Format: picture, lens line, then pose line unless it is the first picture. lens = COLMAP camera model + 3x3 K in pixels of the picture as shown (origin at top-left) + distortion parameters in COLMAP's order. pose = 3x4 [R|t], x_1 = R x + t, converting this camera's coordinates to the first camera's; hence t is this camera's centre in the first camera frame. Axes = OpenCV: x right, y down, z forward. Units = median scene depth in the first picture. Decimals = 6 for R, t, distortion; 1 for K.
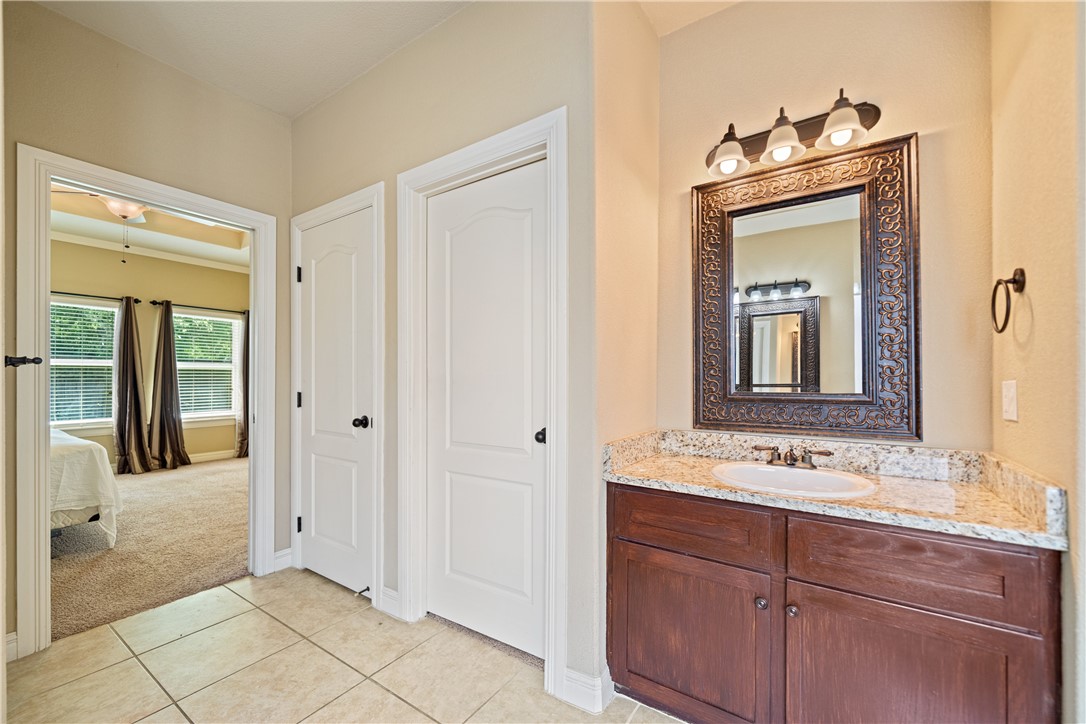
lens RADIAL K [[443.3, 0, 539.3], [0, 443.3, 378.0], [0, 0, 1]] dist [0.003431, -0.000032]
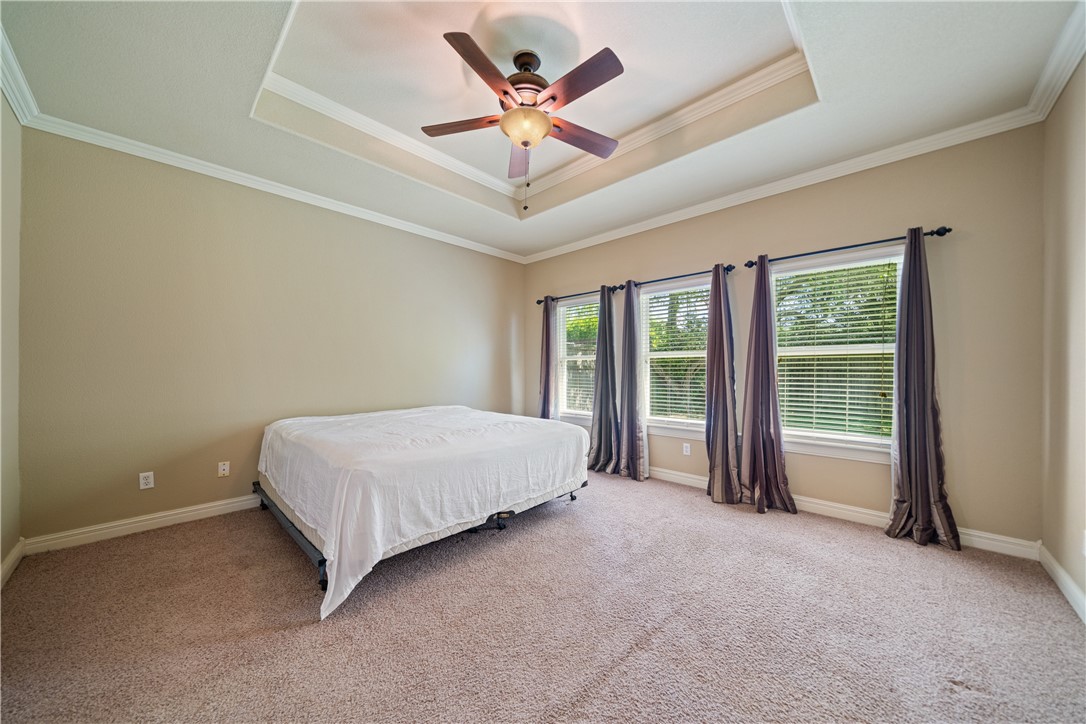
lens RADIAL K [[372.0, 0, 541.4], [0, 372.0, 366.8], [0, 0, 1]] dist [0.000424, 0.000023]
pose [[-0.163181, -0.001018, -0.986596, -0.064742], [-0.000138, 0.999999, -0.001009, -0.001838], [0.986596, -0.000028, -0.163181, 0.216061]]
